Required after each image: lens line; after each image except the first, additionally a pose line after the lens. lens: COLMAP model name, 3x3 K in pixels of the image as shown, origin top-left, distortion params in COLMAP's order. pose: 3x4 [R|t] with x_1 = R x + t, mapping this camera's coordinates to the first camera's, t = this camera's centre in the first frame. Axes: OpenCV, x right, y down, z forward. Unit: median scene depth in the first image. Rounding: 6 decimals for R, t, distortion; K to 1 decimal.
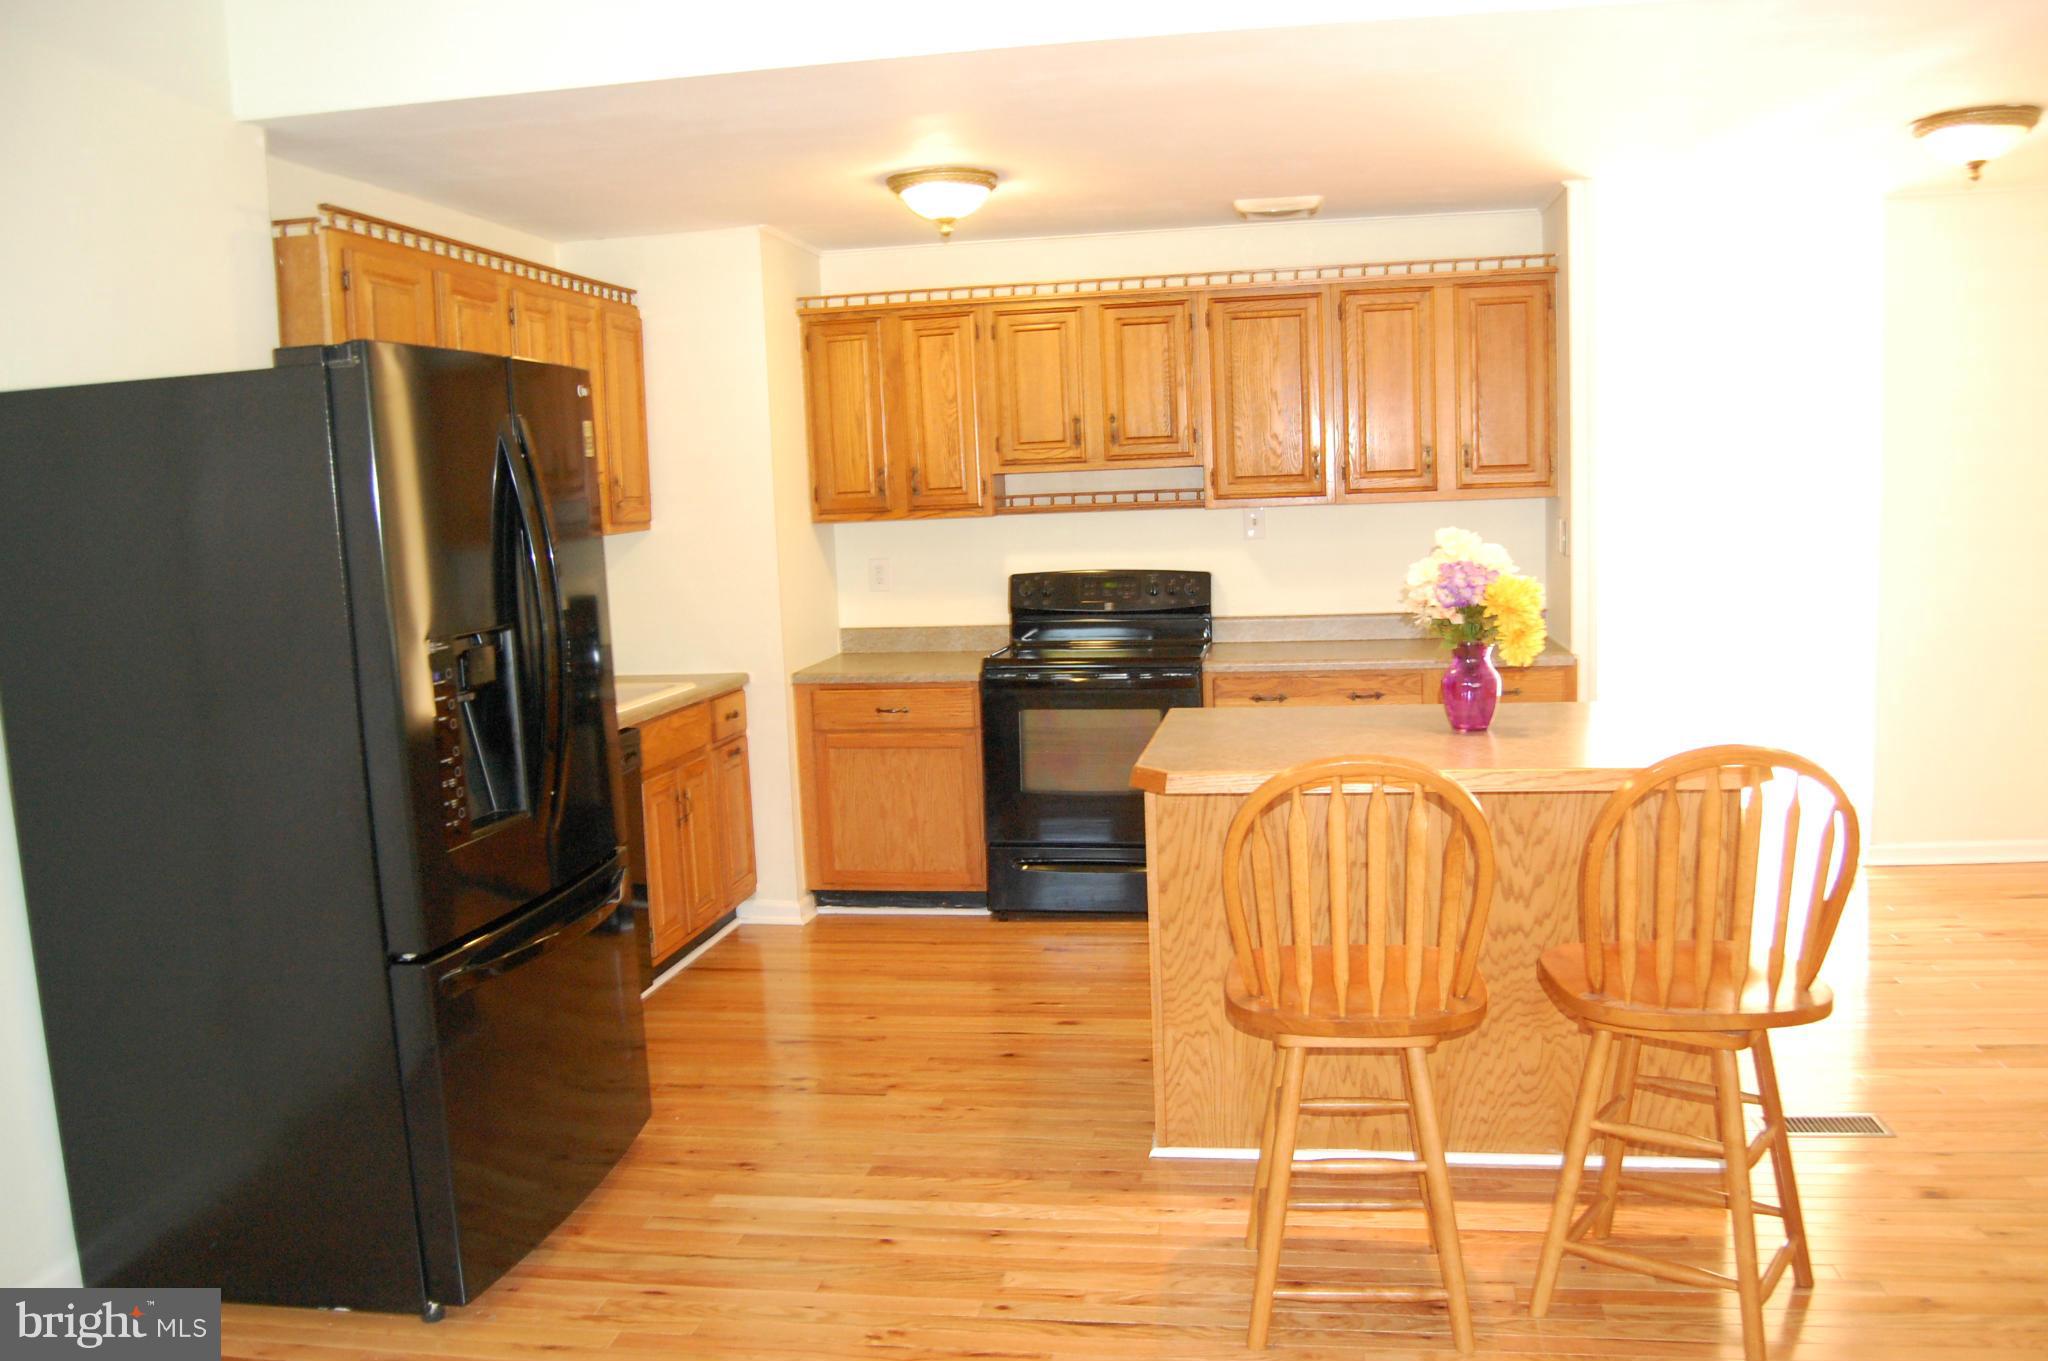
lens RADIAL K [[1596.0, 0, 1039.1], [0, 1596.0, 678.2], [0, 0, 1]] dist [-0.087923, 0.005241]
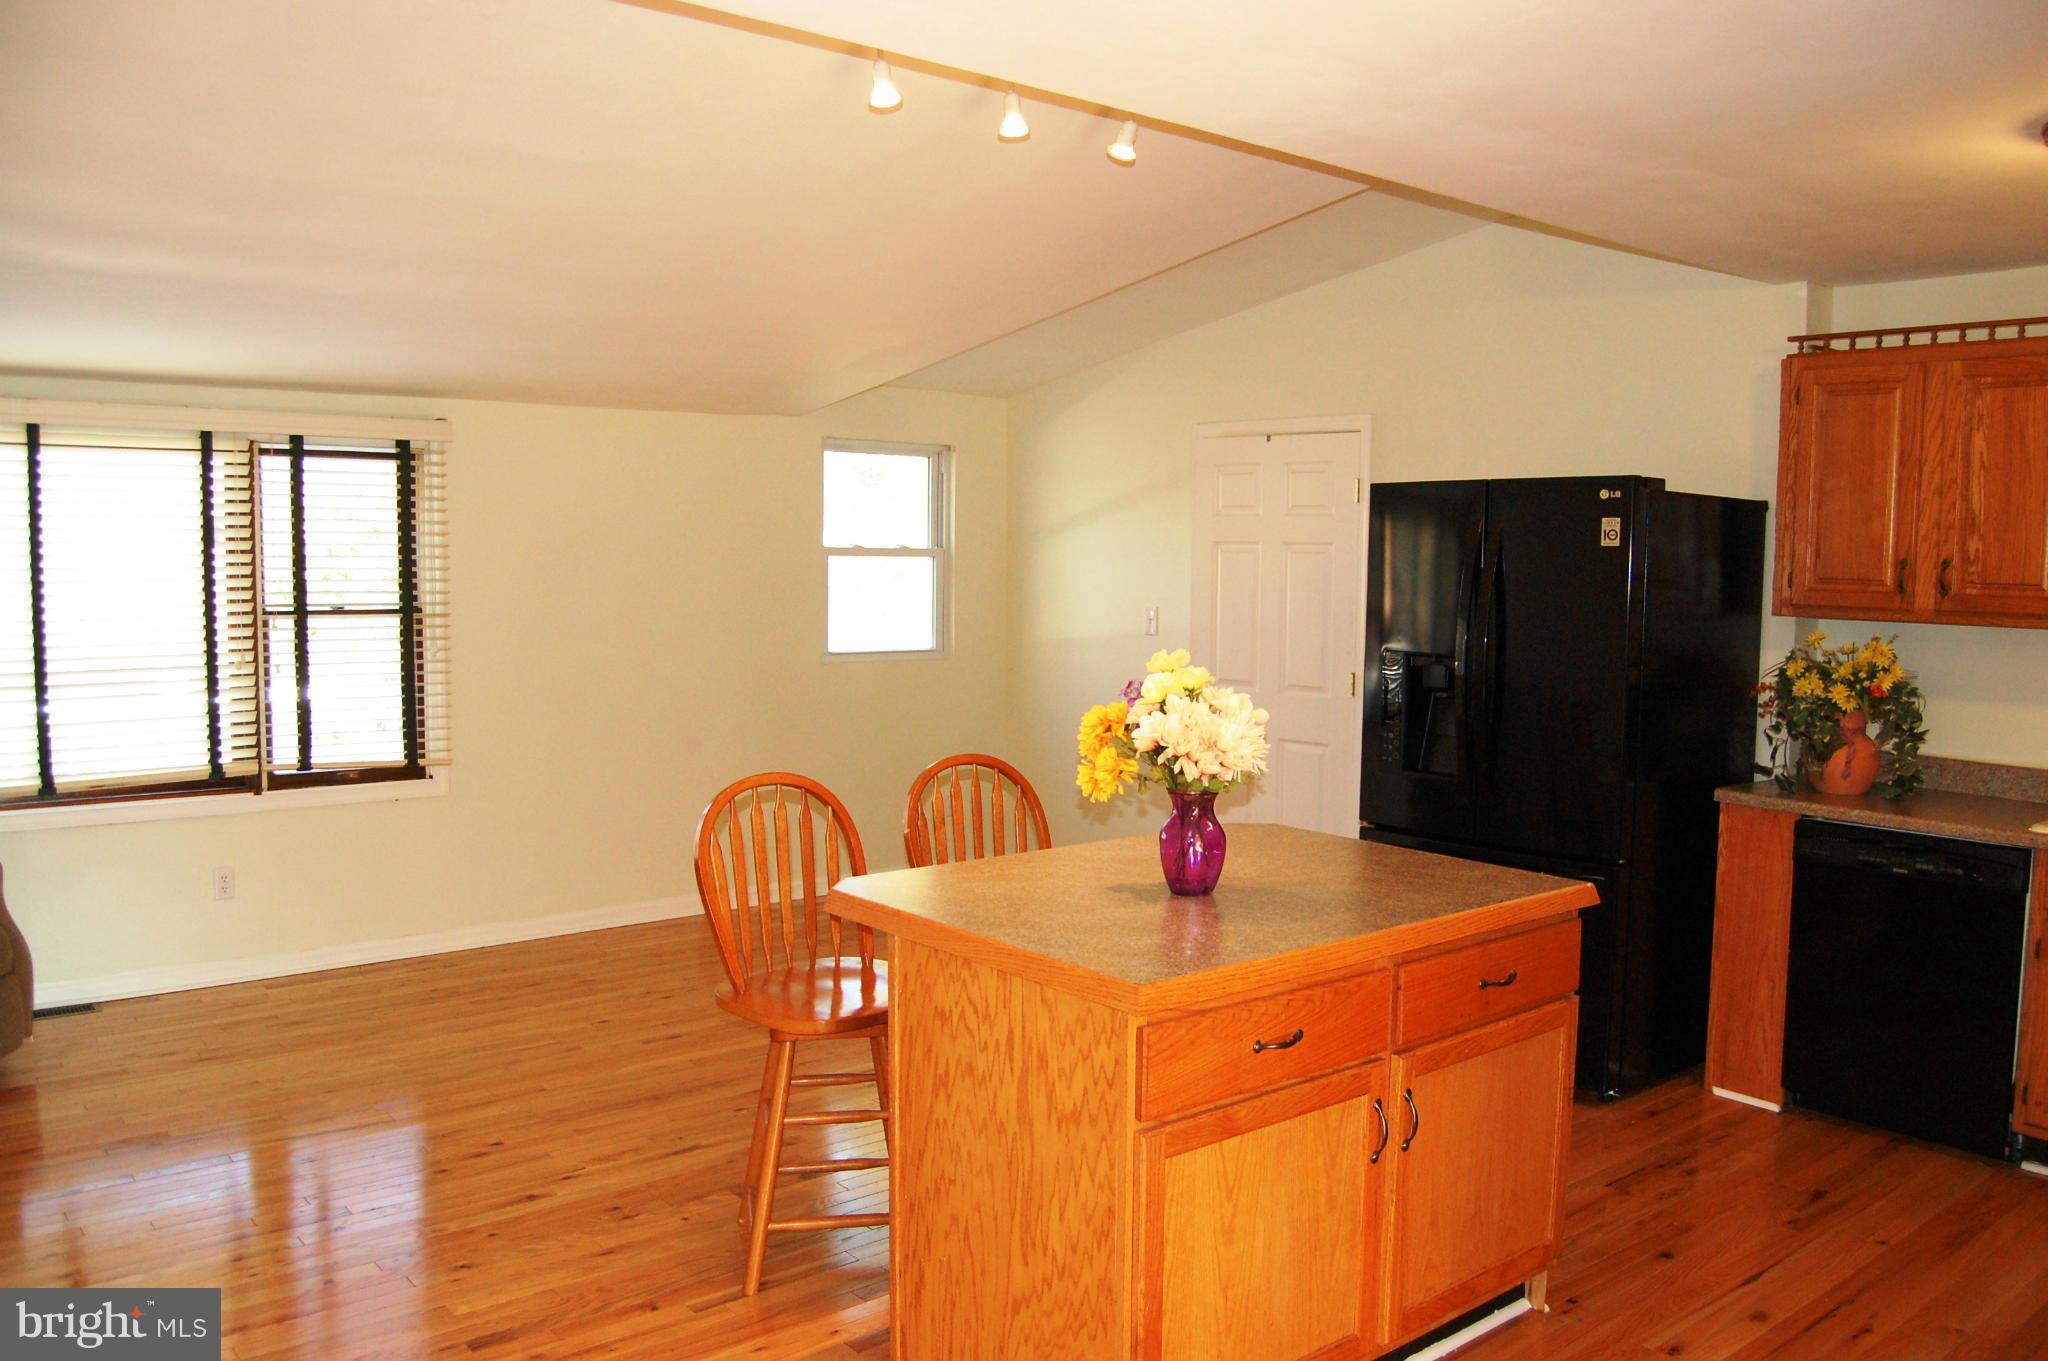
lens RADIAL K [[1596.6, 0, 1036.8], [0, 1596.6, 687.5], [0, 0, 1]] dist [-0.093373, 0.029074]
pose [[-0.655132, 0.092692, -0.749807, 0.606637], [-0.077221, 0.979033, 0.188500, -0.145662], [0.751558, 0.181393, -0.634238, 0.928410]]
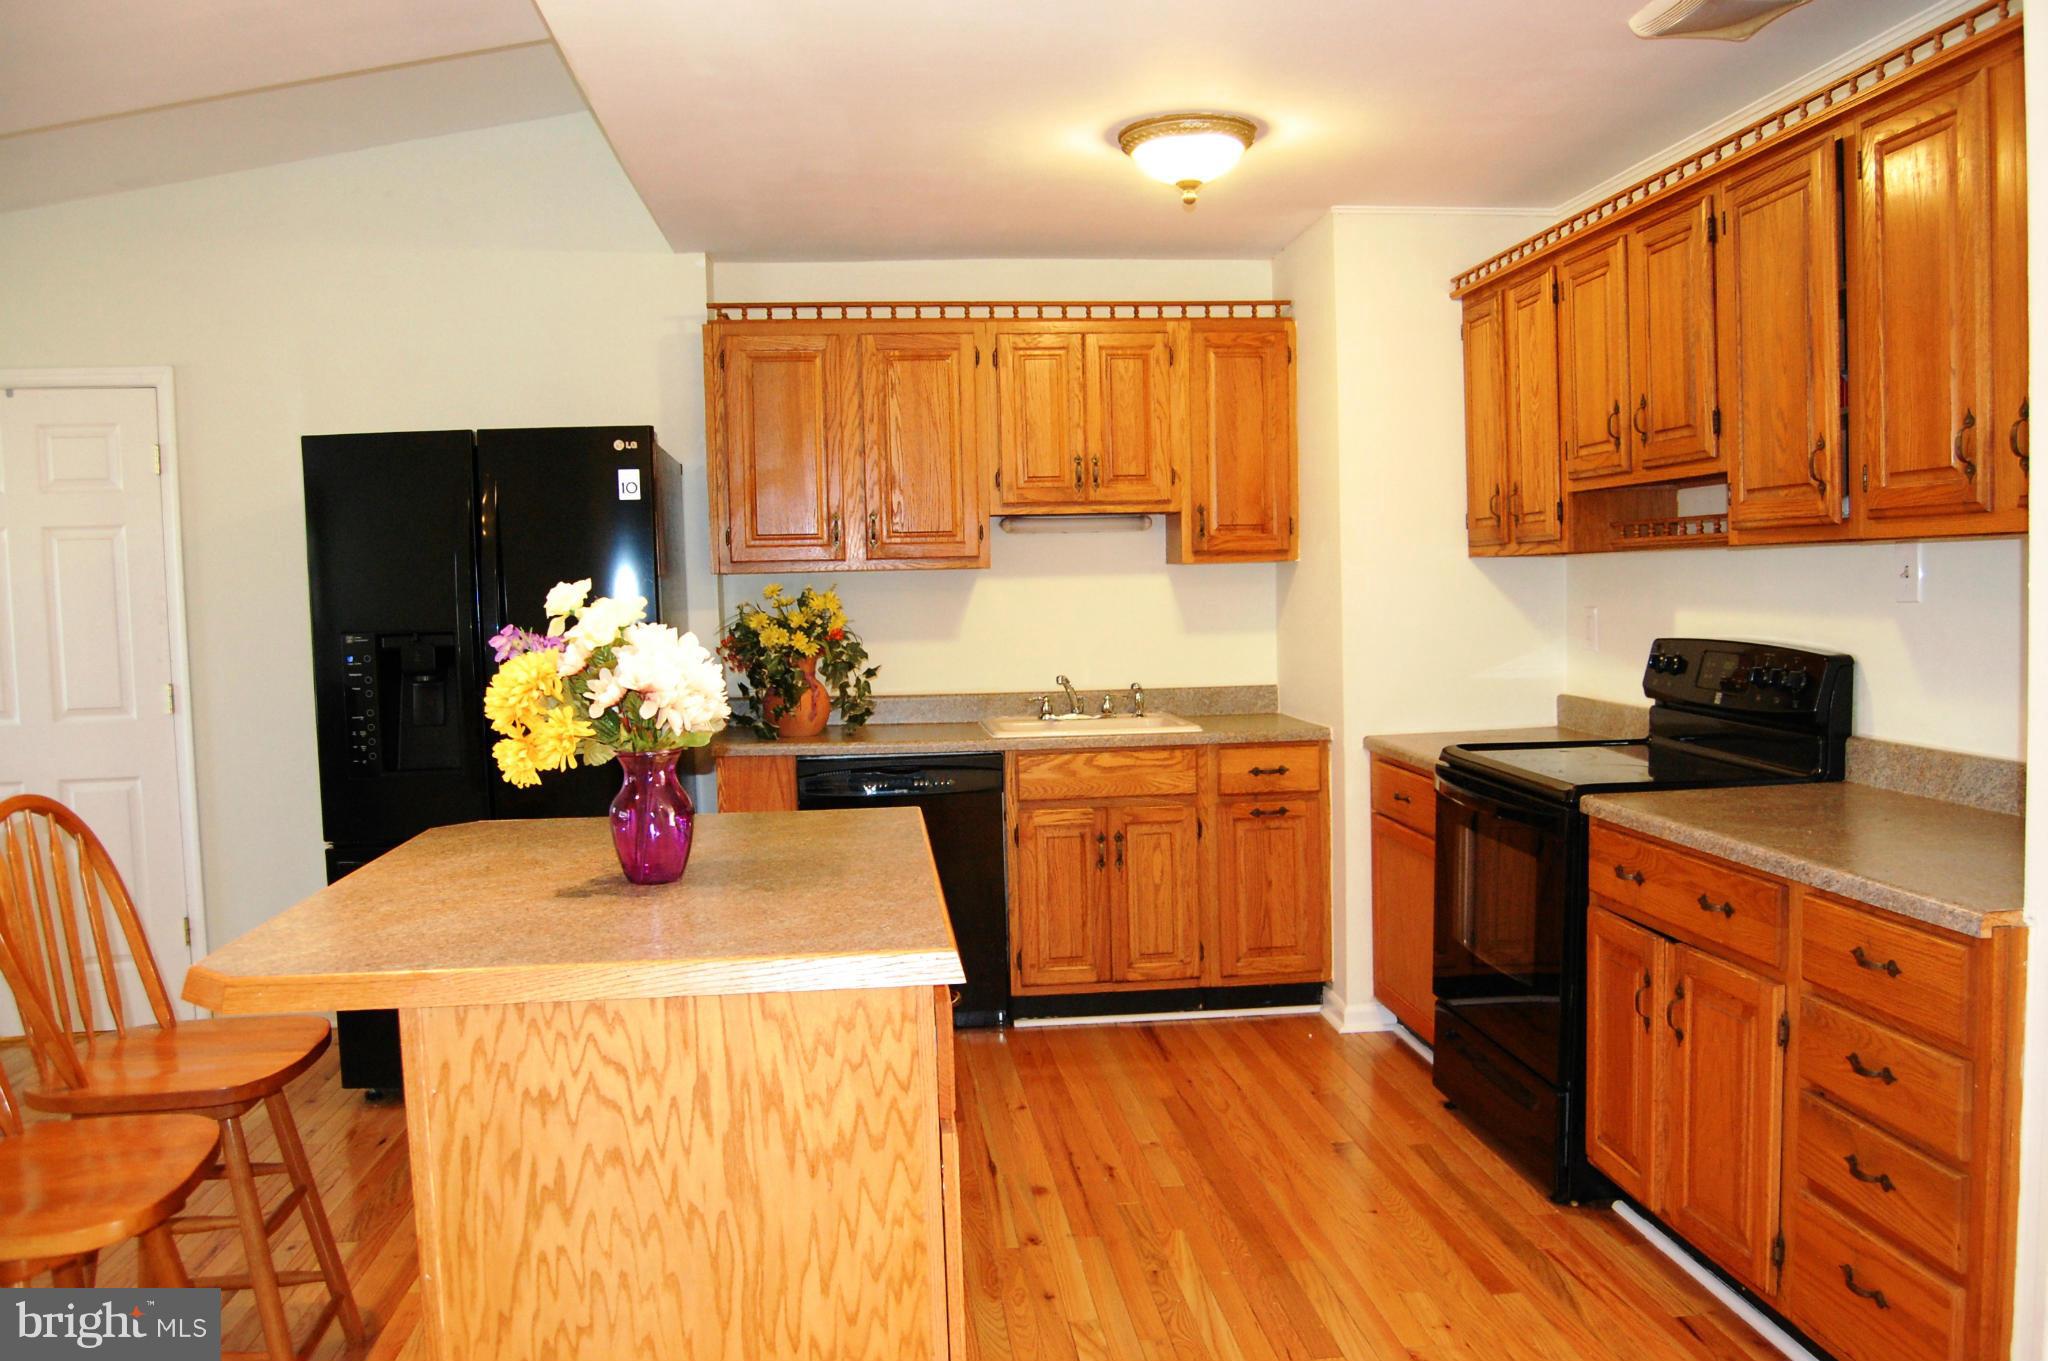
lens RADIAL K [[1596.6, 0, 1036.8], [0, 1596.6, 687.5], [0, 0, 1]] dist [-0.093373, 0.029074]
pose [[0.270735, 0.095284, -0.957927, 0.606936], [-0.097962, 0.992651, 0.071051, -0.072026], [0.957656, 0.074604, 0.278080, 0.612925]]
